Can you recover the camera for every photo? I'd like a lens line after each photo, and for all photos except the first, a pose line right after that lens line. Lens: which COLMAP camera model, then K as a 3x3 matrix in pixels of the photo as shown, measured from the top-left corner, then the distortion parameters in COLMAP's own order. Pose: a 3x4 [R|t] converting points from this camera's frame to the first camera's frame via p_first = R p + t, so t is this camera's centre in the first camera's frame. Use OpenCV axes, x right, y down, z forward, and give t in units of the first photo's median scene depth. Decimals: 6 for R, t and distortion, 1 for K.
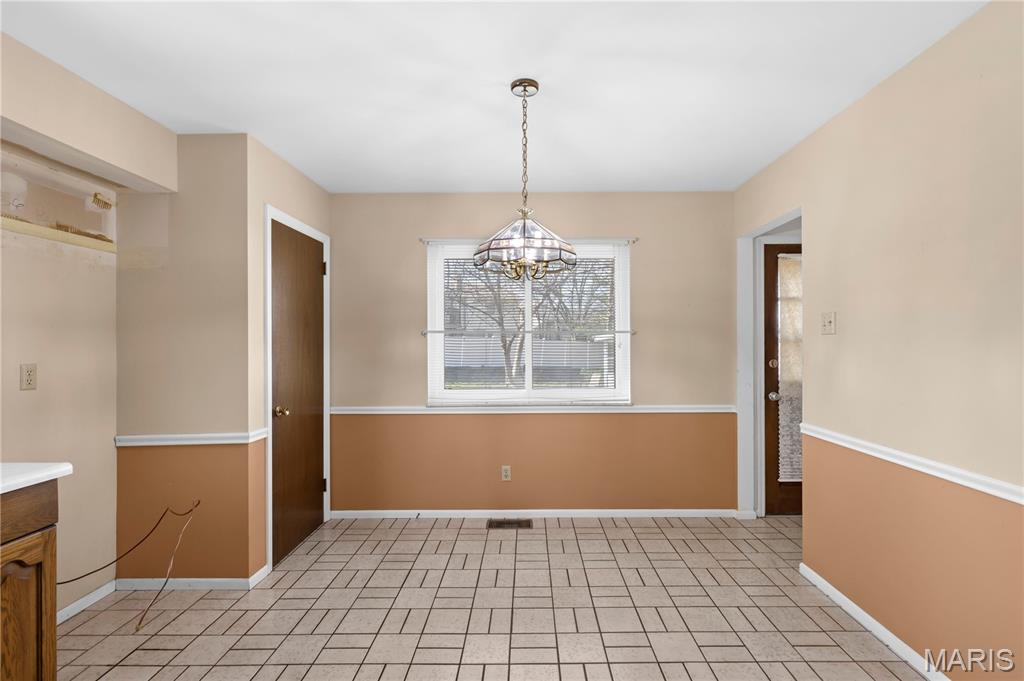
lens RADIAL K [[475.9, 0, 522.0], [0, 475.9, 342.5], [0, 0, 1]] dist [0.000642, -0.001126]
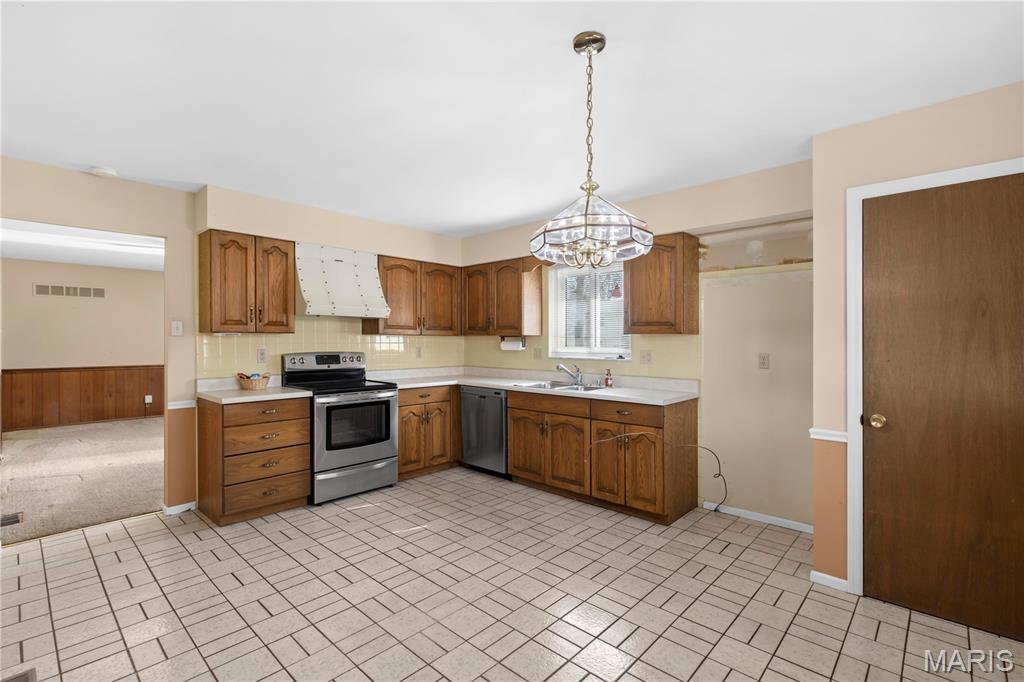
lens RADIAL K [[475.9, 0, 516.9], [0, 475.9, 341.8], [0, 0, 1]] dist [0.000642, -0.001126]
pose [[-0.683327, 0.005299, -0.730093, 0.560303], [0.003596, 0.999986, 0.003893, -0.001918], [0.730103, 0.000034, -0.683337, 1.144710]]
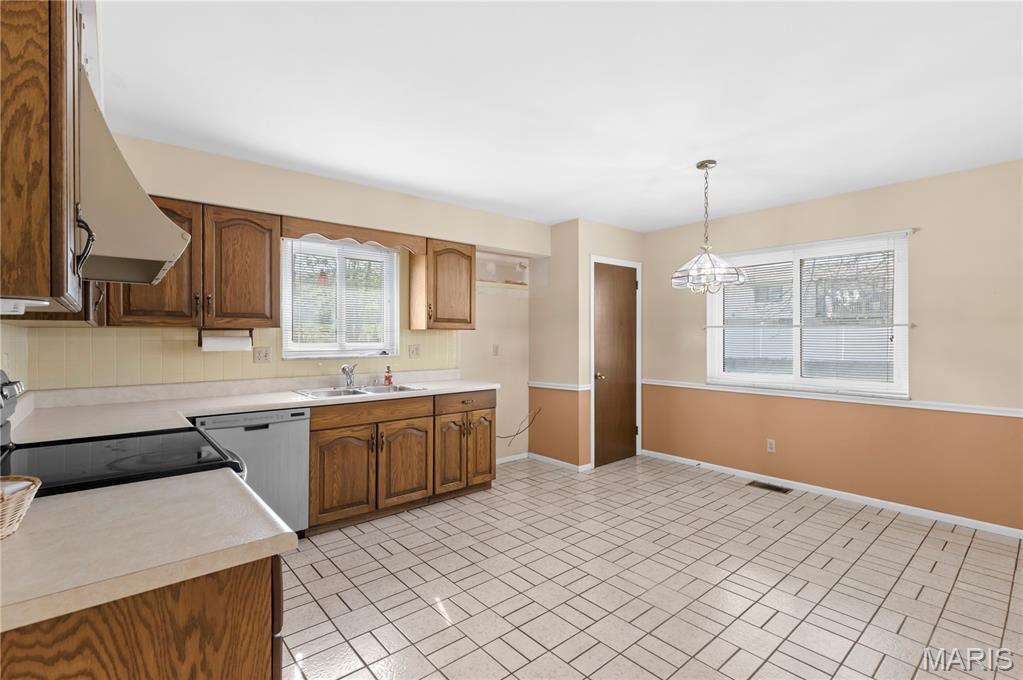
lens RADIAL K [[475.5, 0, 514.2], [0, 475.5, 336.1], [0, 0, 1]] dist [0.000642, -0.001126]
pose [[0.658920, 0.005757, -0.752191, 0.567495], [-0.000867, 0.999976, 0.006894, -0.007140], [0.752212, -0.003891, 0.658910, -0.338236]]
